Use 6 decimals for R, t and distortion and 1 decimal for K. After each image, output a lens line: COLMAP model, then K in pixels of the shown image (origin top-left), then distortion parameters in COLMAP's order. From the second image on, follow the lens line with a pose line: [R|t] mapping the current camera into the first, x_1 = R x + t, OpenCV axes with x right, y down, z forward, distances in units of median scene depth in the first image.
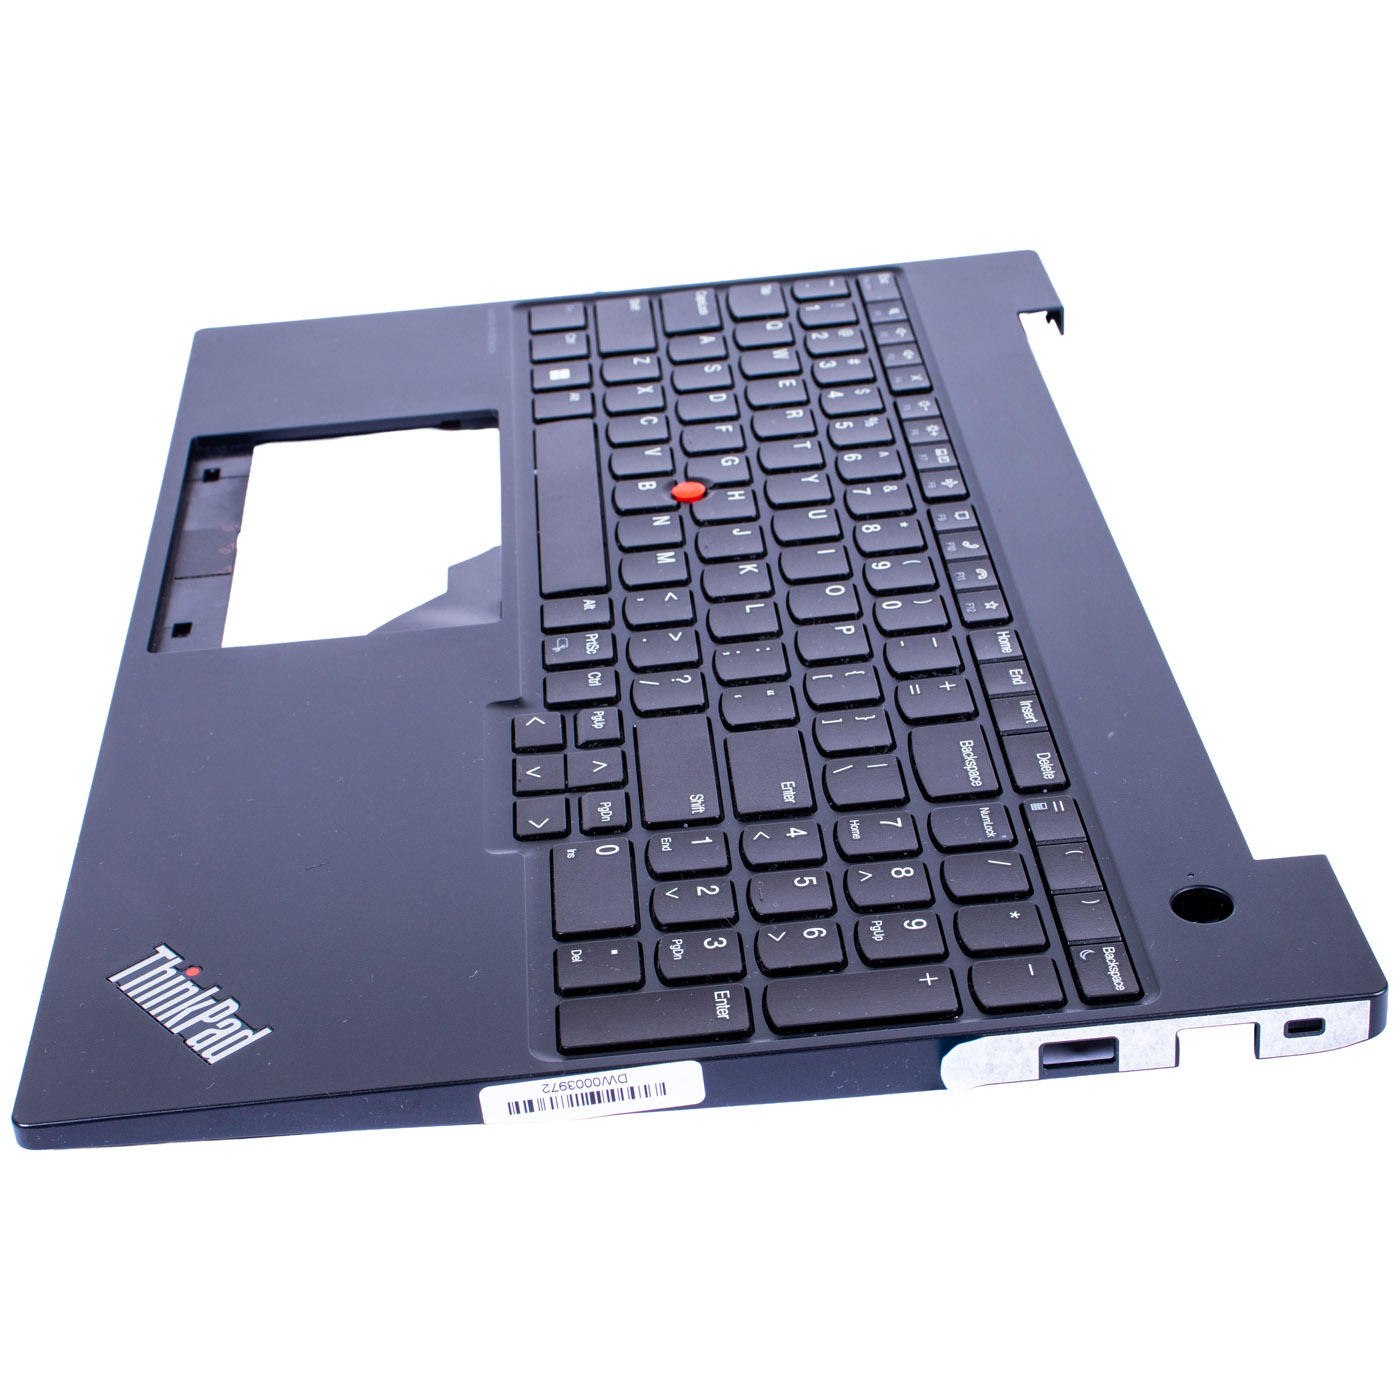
lens RADIAL K [[2645.0, 0, 700.0], [0, 2645.0, 700.0], [0, 0, 1]] dist [0.017210, 0.031693]
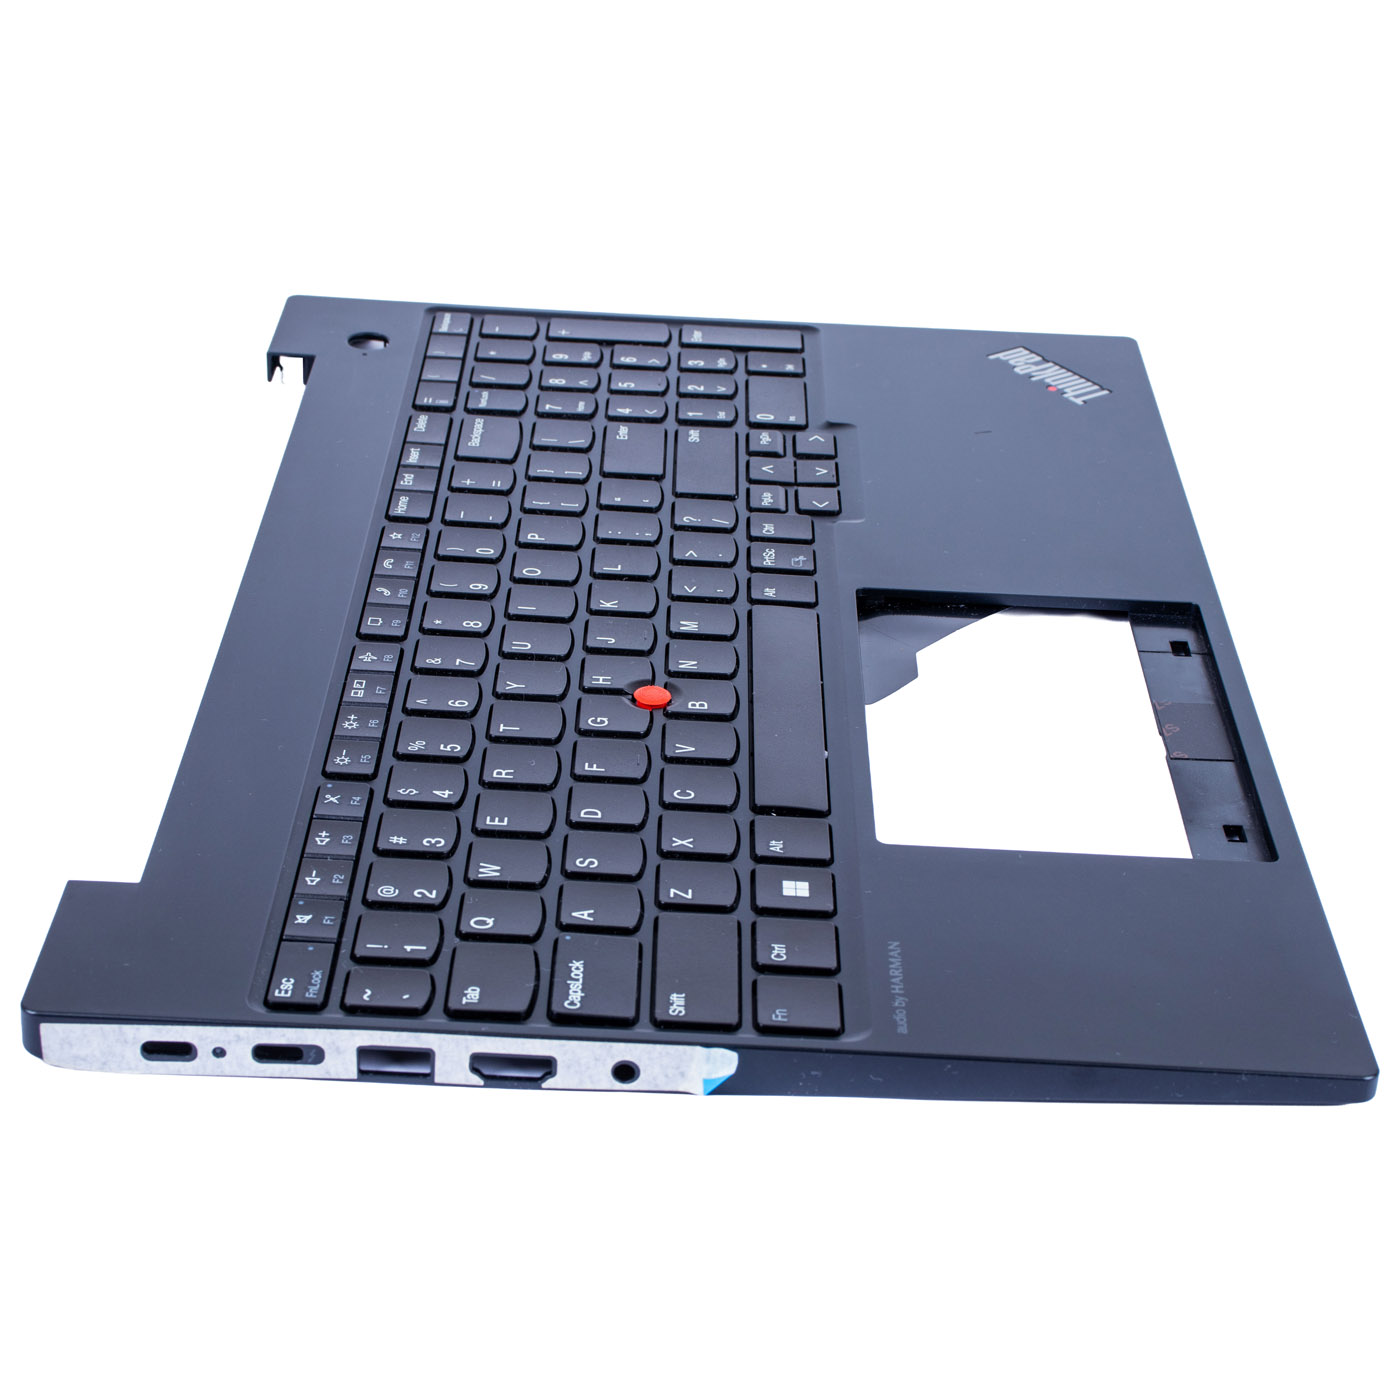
lens RADIAL K [[2755.3, 0, 700.0], [0, 2755.3, 700.0], [0, 0, 1]] dist [0.072890, 0.122257]
pose [[-0.996462, -0.019498, 0.081753, -0.101162], [0.062383, 0.480263, 0.874903, -0.935555], [-0.056322, 0.876908, -0.477347, 1.521774]]
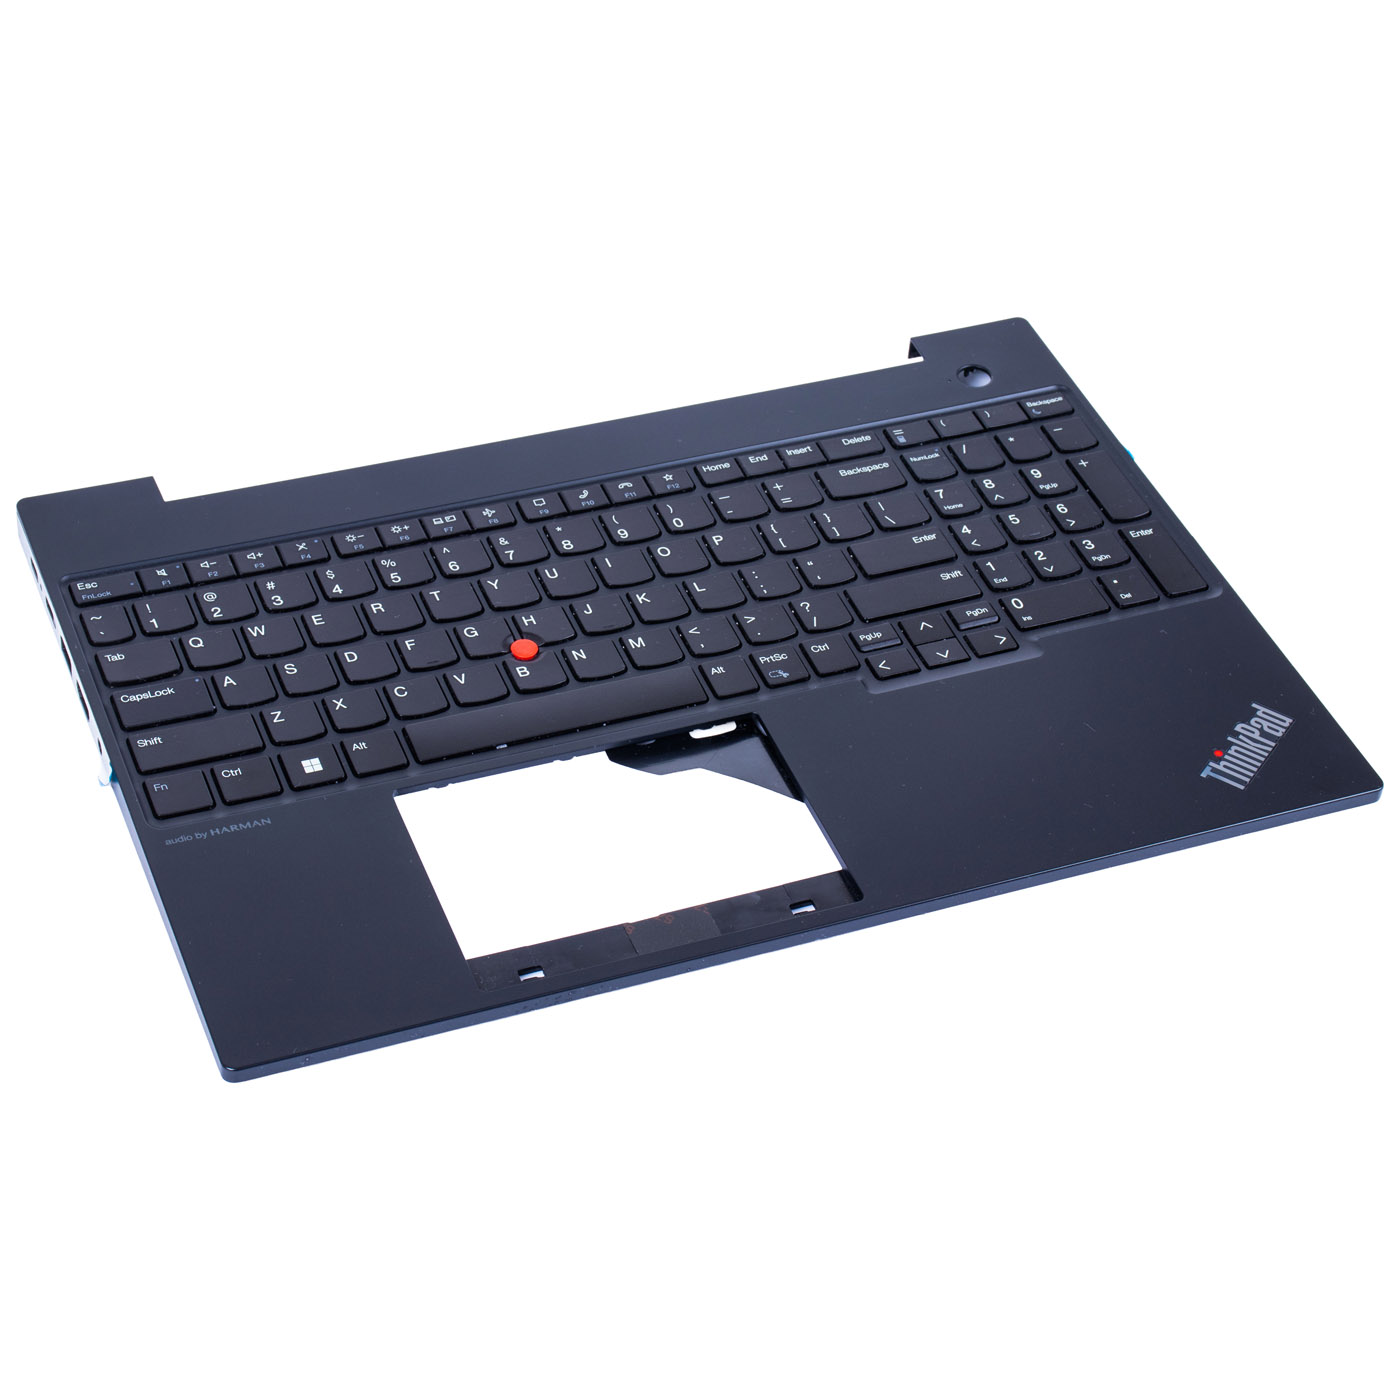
lens RADIAL K [[3137.2, 0, 700.0], [0, 3137.2, 700.0], [0, 0, 1]] dist [0.196527, 0.045875]
pose [[-0.304837, -0.604547, 0.735933, -1.164856], [0.464356, 0.580302, 0.669046, -1.047012], [-0.831533, 0.545685, 0.103828, 0.840459]]
